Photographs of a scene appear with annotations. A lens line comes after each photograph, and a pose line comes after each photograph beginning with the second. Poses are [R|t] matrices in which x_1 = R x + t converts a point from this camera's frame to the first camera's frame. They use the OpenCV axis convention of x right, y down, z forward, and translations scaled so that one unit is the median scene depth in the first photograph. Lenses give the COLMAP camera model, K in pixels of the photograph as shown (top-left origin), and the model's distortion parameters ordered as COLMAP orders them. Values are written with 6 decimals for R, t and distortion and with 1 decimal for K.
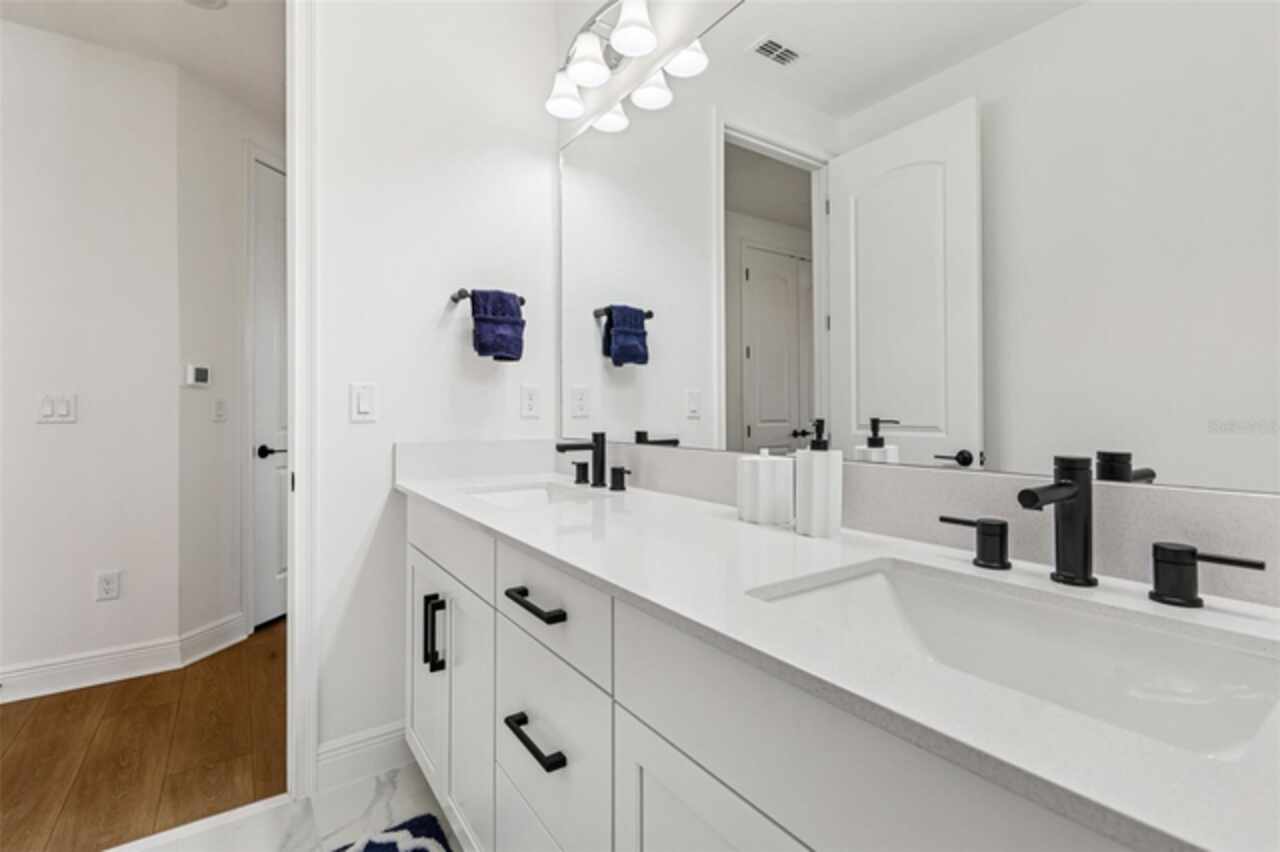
lens RADIAL K [[599.3, 0, 639.5], [0, 599.3, 417.3], [0, 0, 1]] dist [-0.017921, -0.000120]
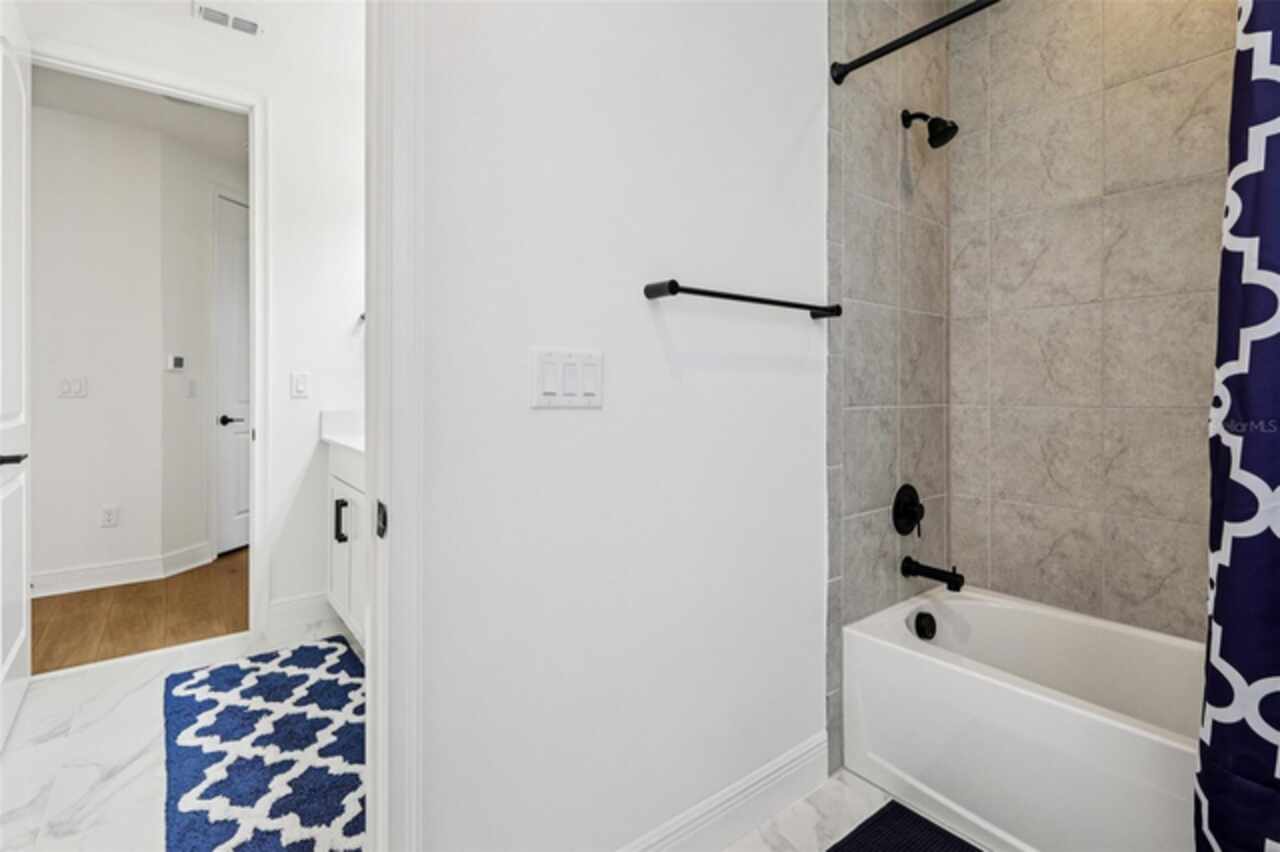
lens RADIAL K [[599.3, 0, 649.6], [0, 599.3, 397.2], [0, 0, 1]] dist [-0.017921, -0.000120]
pose [[0.996925, 0.003657, 0.078280, 0.301122], [-0.004017, 0.999982, 0.004442, -0.002485], [-0.078262, -0.004743, 0.996922, -0.576330]]
